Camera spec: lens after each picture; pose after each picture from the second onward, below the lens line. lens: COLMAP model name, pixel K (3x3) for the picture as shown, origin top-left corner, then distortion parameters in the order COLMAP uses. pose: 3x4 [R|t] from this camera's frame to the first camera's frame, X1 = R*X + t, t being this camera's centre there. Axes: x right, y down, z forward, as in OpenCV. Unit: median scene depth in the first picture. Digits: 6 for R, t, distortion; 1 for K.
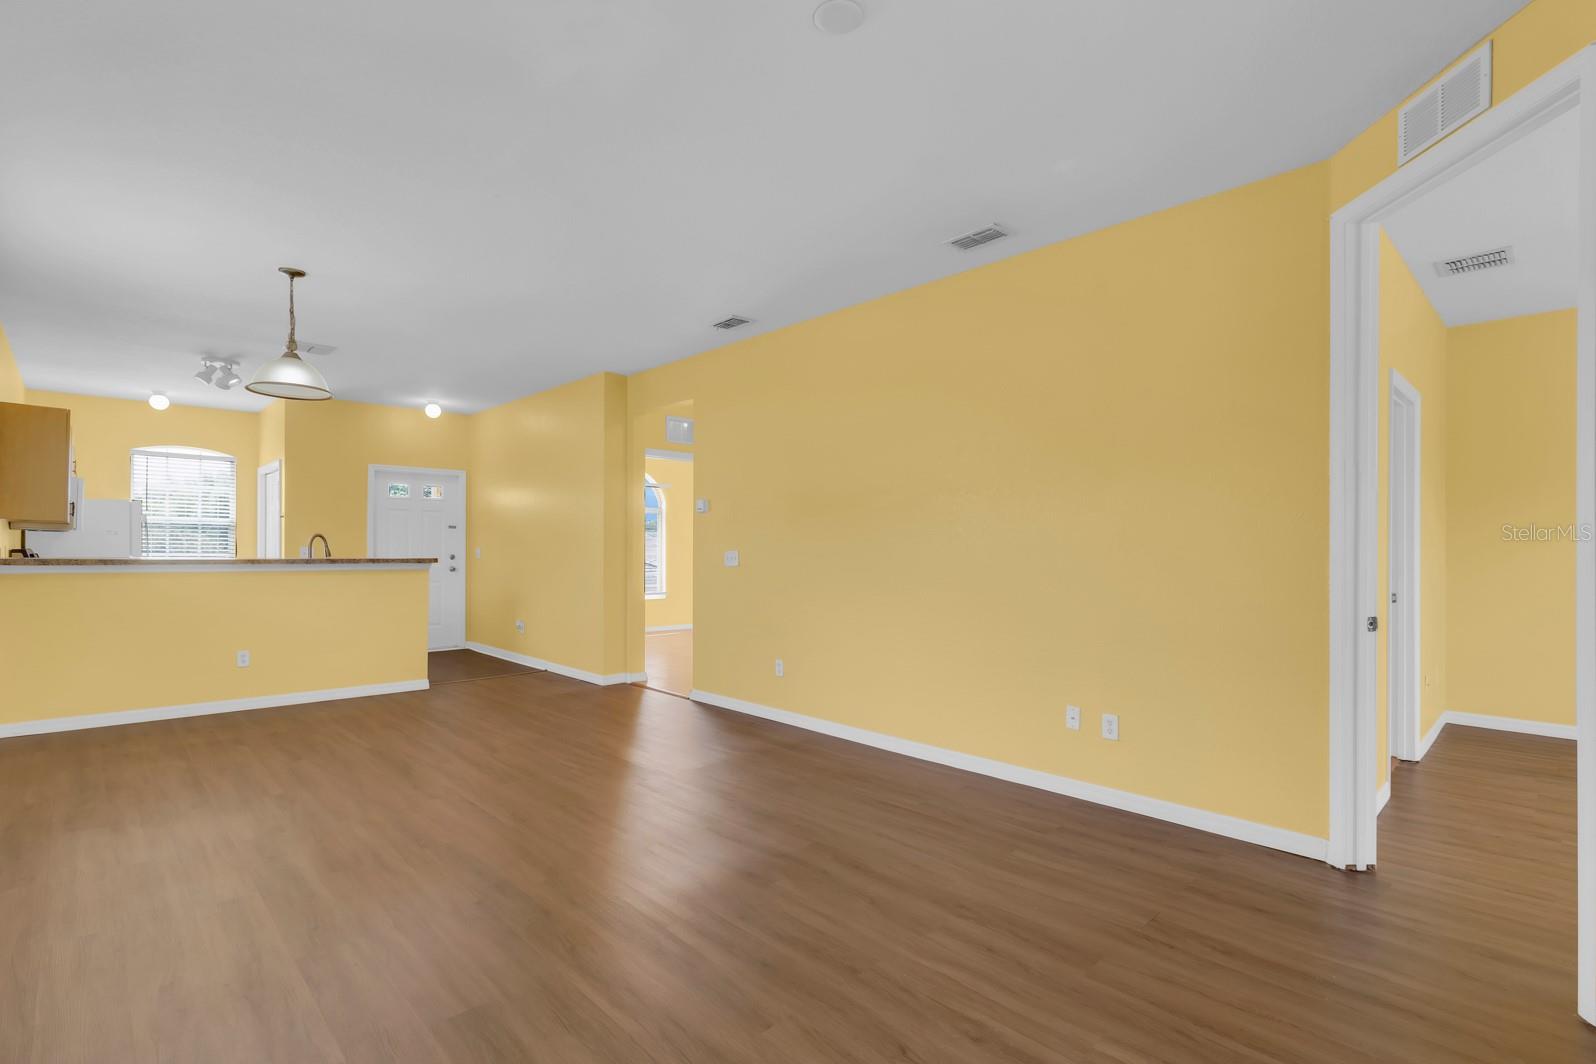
lens RADIAL K [[748.8, 0, 814.2], [0, 748.8, 543.2], [0, 0, 1]] dist [0.002073, 0.001186]
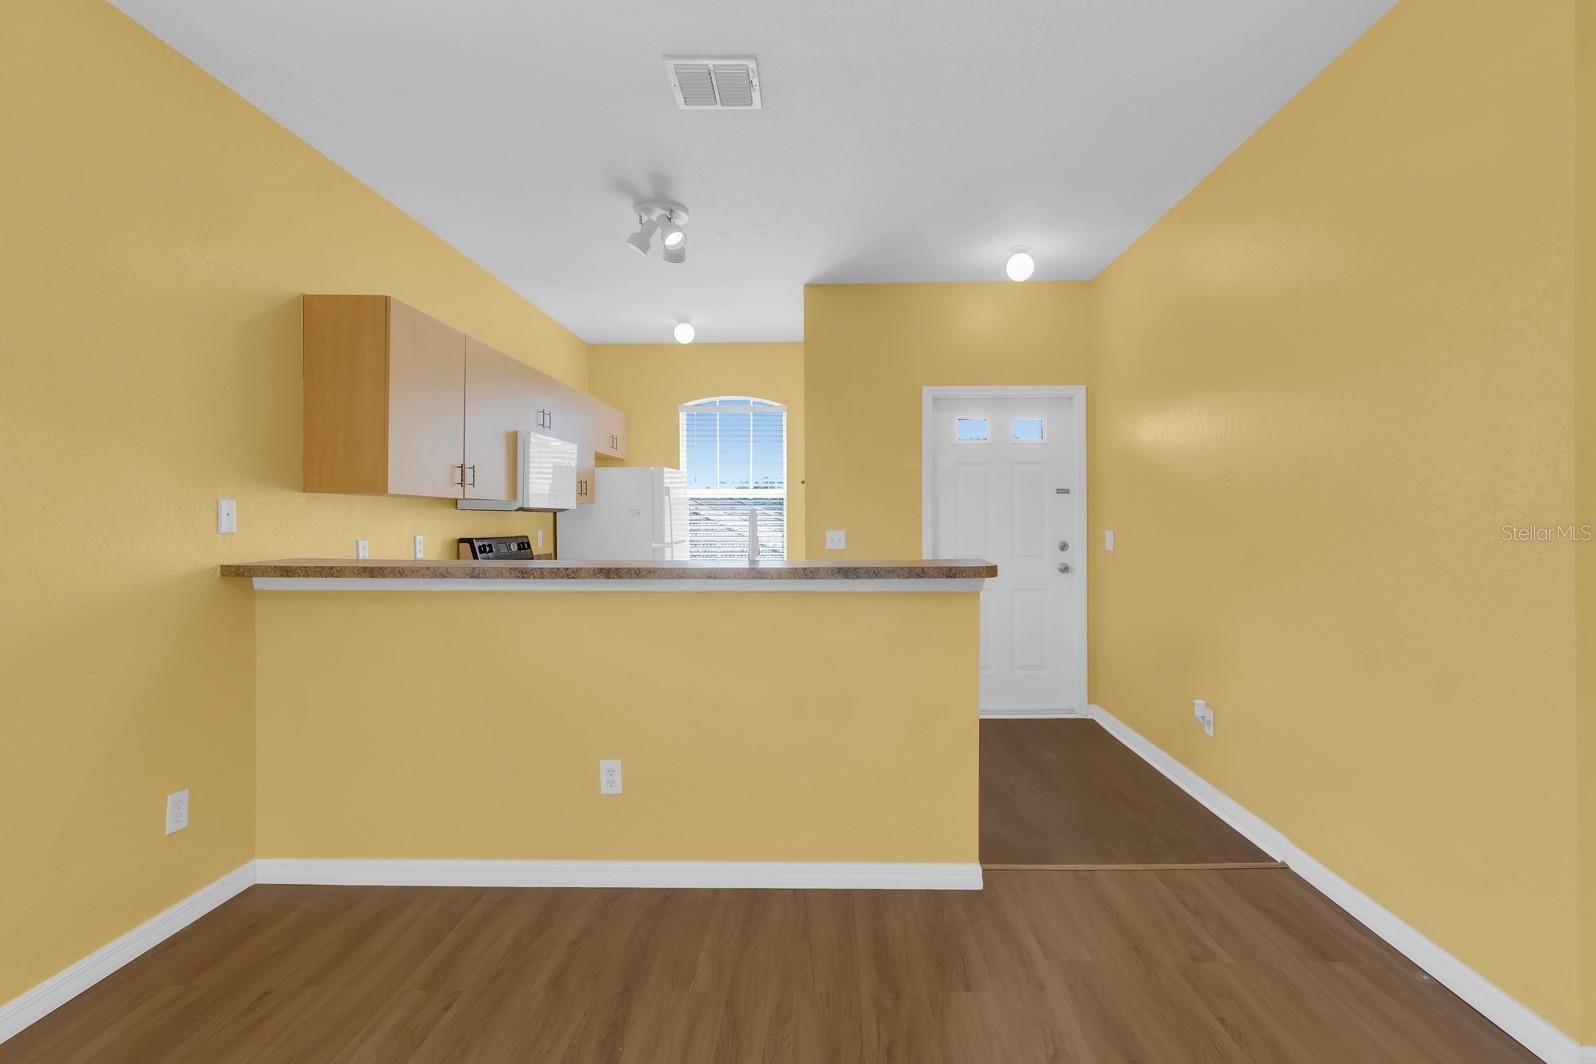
lens RADIAL K [[780.2, 0, 821.6], [0, 780.2, 521.8], [0, 0, 1]] dist [-0.000361, 0.003371]
pose [[0.703575, -0.006197, -0.710594, -0.224884], [0.012487, 0.999915, 0.003643, -0.004110], [0.710511, -0.011436, 0.703593, 0.526615]]
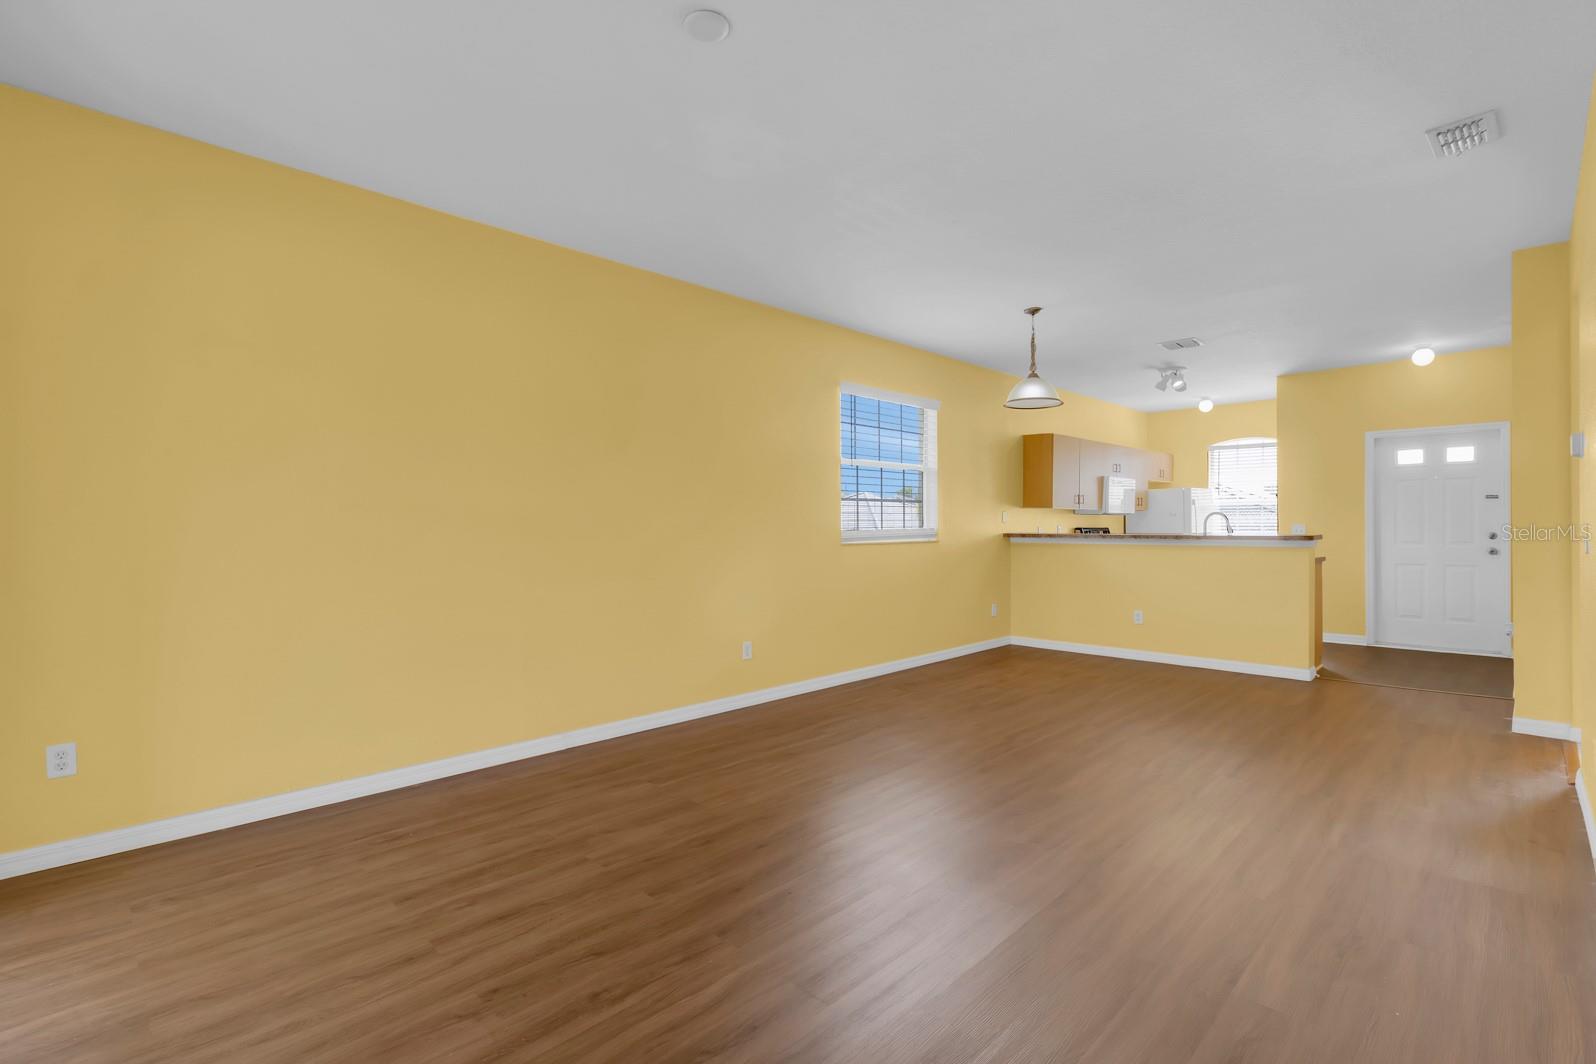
lens RADIAL K [[748.8, 0, 799.4], [0, 748.8, 527.4], [0, 0, 1]] dist [0.002073, 0.001186]
pose [[0.018757, -0.005874, -0.999807, 0.301015], [0.010270, 0.999931, -0.005682, 0.007344], [0.999771, -0.010162, 0.018816, 0.304778]]
